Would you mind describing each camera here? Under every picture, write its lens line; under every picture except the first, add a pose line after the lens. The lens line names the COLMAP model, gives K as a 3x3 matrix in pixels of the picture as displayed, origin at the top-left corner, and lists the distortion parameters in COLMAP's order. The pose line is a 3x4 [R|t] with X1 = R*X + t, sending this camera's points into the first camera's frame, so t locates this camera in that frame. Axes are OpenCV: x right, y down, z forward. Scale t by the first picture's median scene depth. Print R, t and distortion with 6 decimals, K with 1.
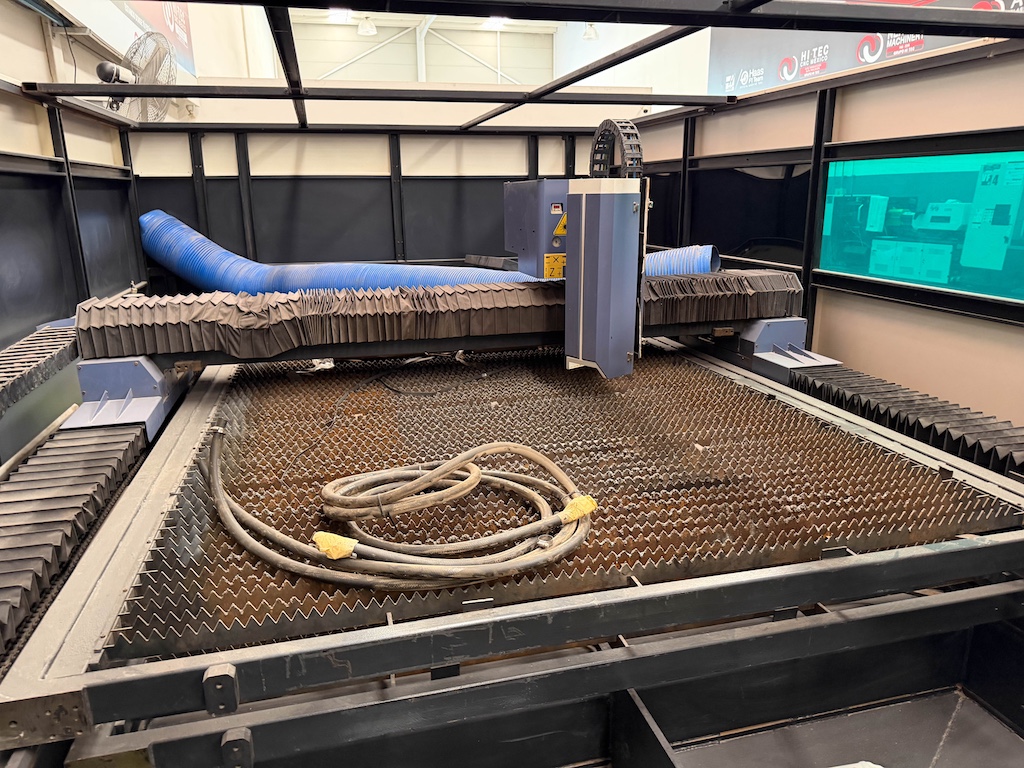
lens RADIAL K [[728.6, 0, 512.0], [0, 728.6, 384.0], [0, 0, 1]] dist [0.065504, -0.089025]
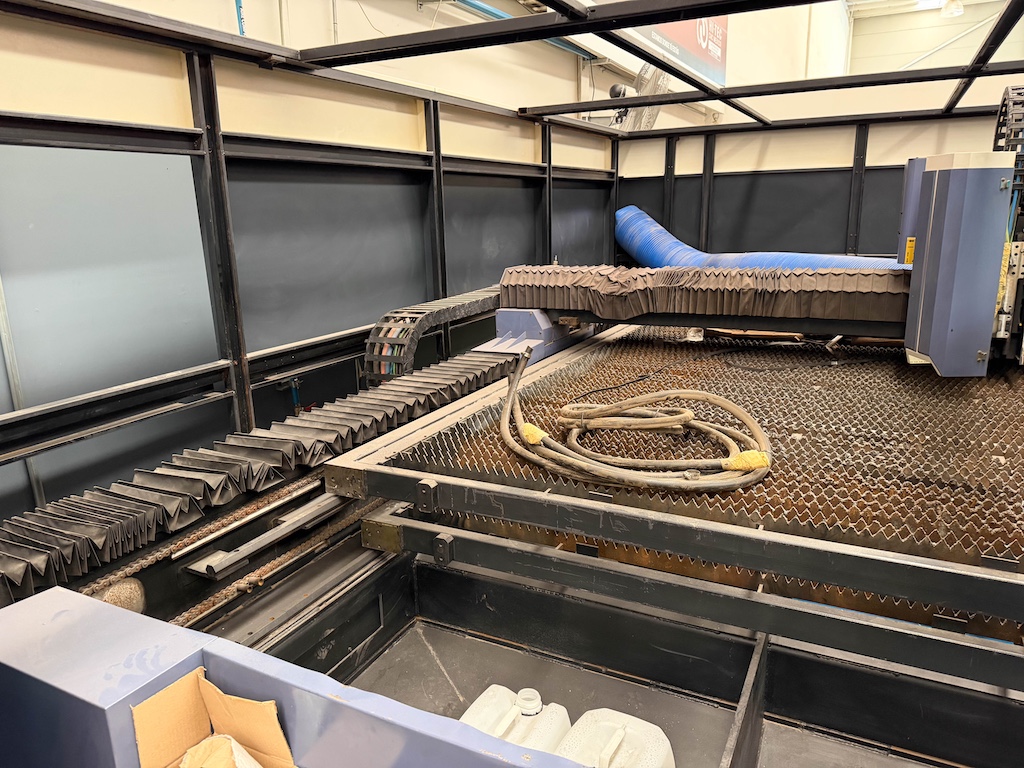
lens RADIAL K [[713.9, 0, 485.8], [0, 713.9, 413.7], [0, 0, 1]] dist [0.004154, -0.043754]
pose [[0.735010, 0.175283, -0.655008, 0.270090], [-0.148689, 0.984163, 0.096516, 0.032673], [0.661552, 0.026453, 0.749433, -0.025744]]
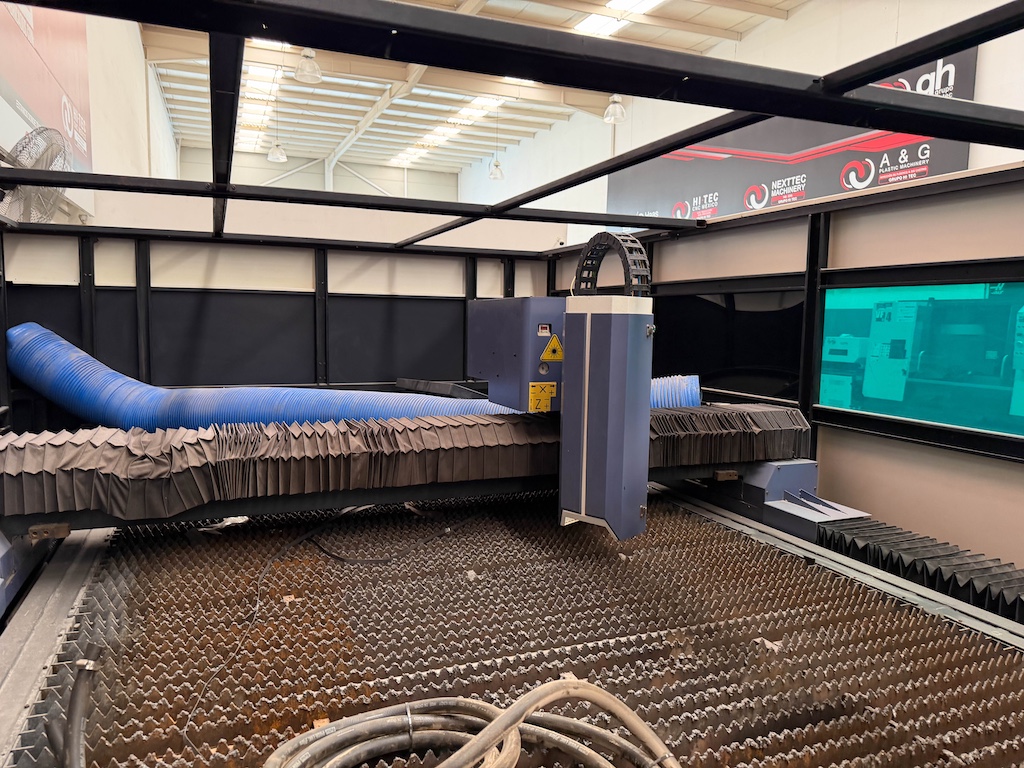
lens RADIAL K [[728.6, 0, 512.0], [0, 728.6, 384.0], [0, 0, 1]] dist [0.065504, -0.089025]
pose [[0.990903, 0.014723, 0.133770, -0.080070], [0.007579, 0.986315, -0.164697, -0.039664], [-0.134364, 0.164212, 0.977231, 0.187613]]
